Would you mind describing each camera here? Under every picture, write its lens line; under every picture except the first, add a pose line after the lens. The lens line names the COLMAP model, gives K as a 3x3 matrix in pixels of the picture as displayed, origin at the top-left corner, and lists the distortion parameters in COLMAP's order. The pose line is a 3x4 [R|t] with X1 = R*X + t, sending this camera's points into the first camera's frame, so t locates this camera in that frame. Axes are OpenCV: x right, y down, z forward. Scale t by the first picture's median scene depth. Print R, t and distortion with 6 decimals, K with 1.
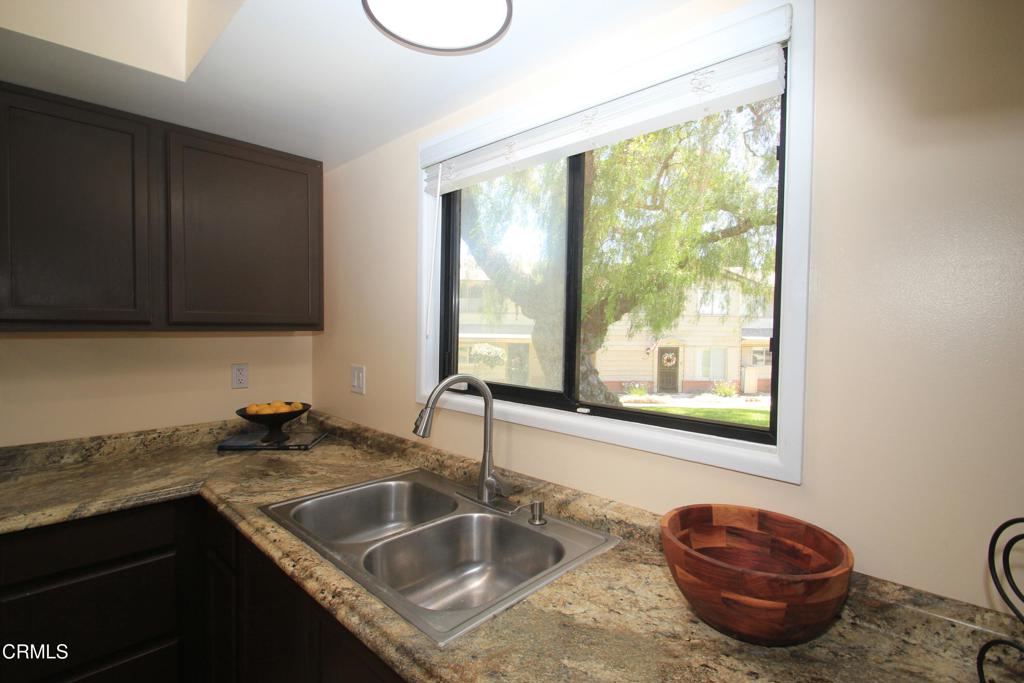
lens RADIAL K [[481.4, 0, 506.1], [0, 481.4, 340.8], [0, 0, 1]] dist [0.000787, -0.000150]
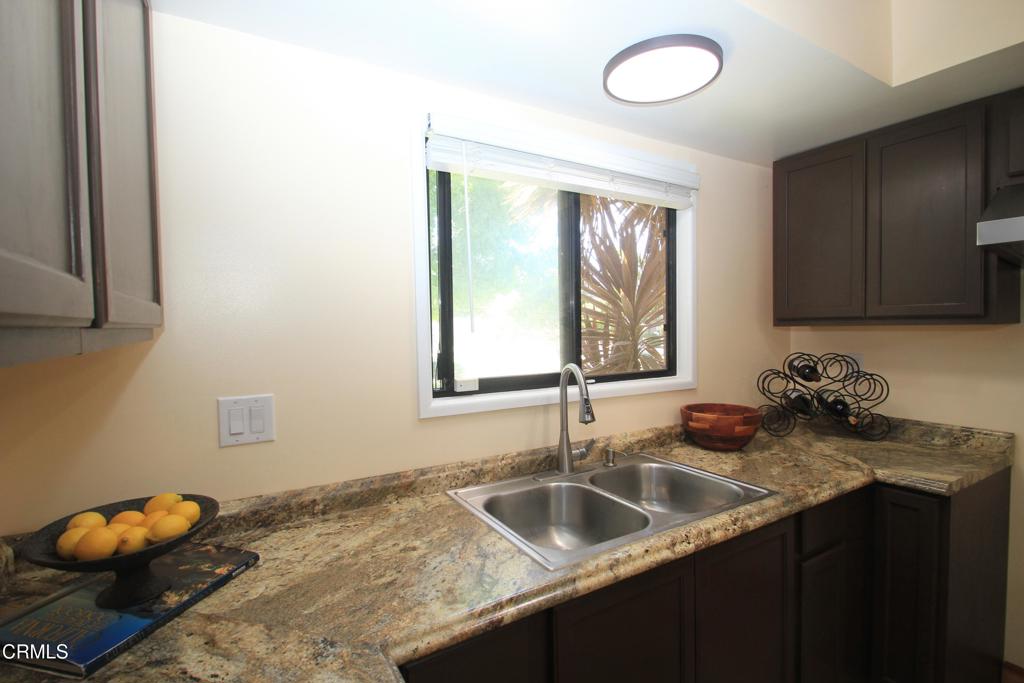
lens RADIAL K [[481.4, 0, 506.1], [0, 481.4, 340.8], [0, 0, 1]] dist [0.000787, -0.000150]
pose [[0.267496, -0.051095, 0.962203, -1.145501], [0.048167, 0.998054, 0.039608, -0.036459], [-0.962354, 0.035751, 0.269436, 0.793141]]
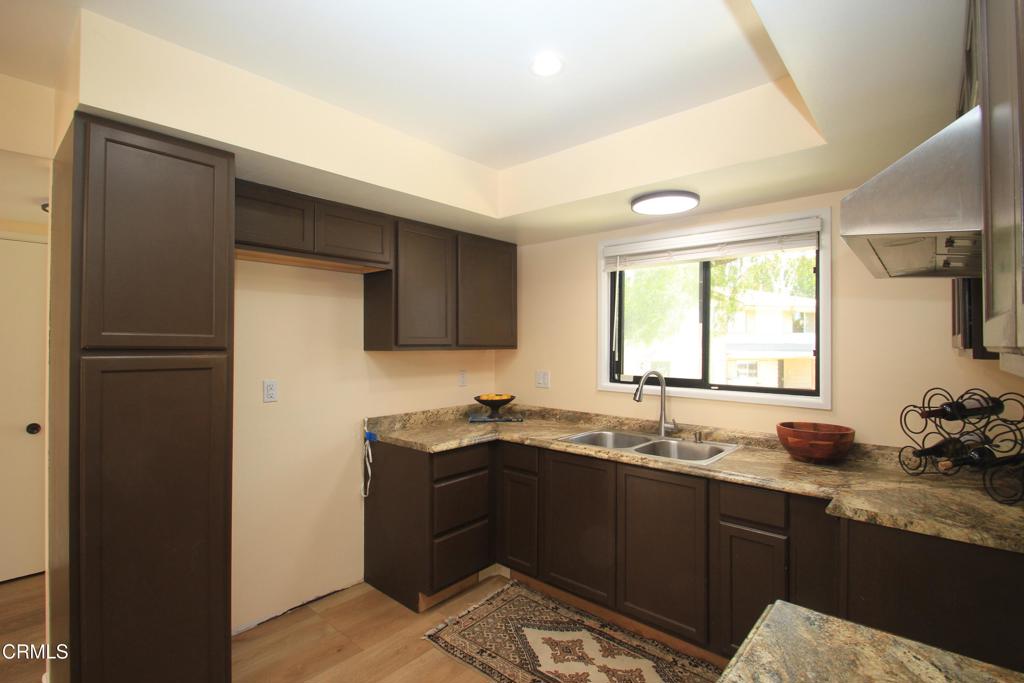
lens RADIAL K [[476.7, 0, 517.5], [0, 476.7, 338.3], [0, 0, 1]] dist [0.029307, 0.000182]
pose [[0.998423, -0.005350, 0.055890, -0.706697], [0.007534, 0.999214, -0.038931, 0.007881], [-0.055637, 0.039290, 0.997678, -0.871502]]
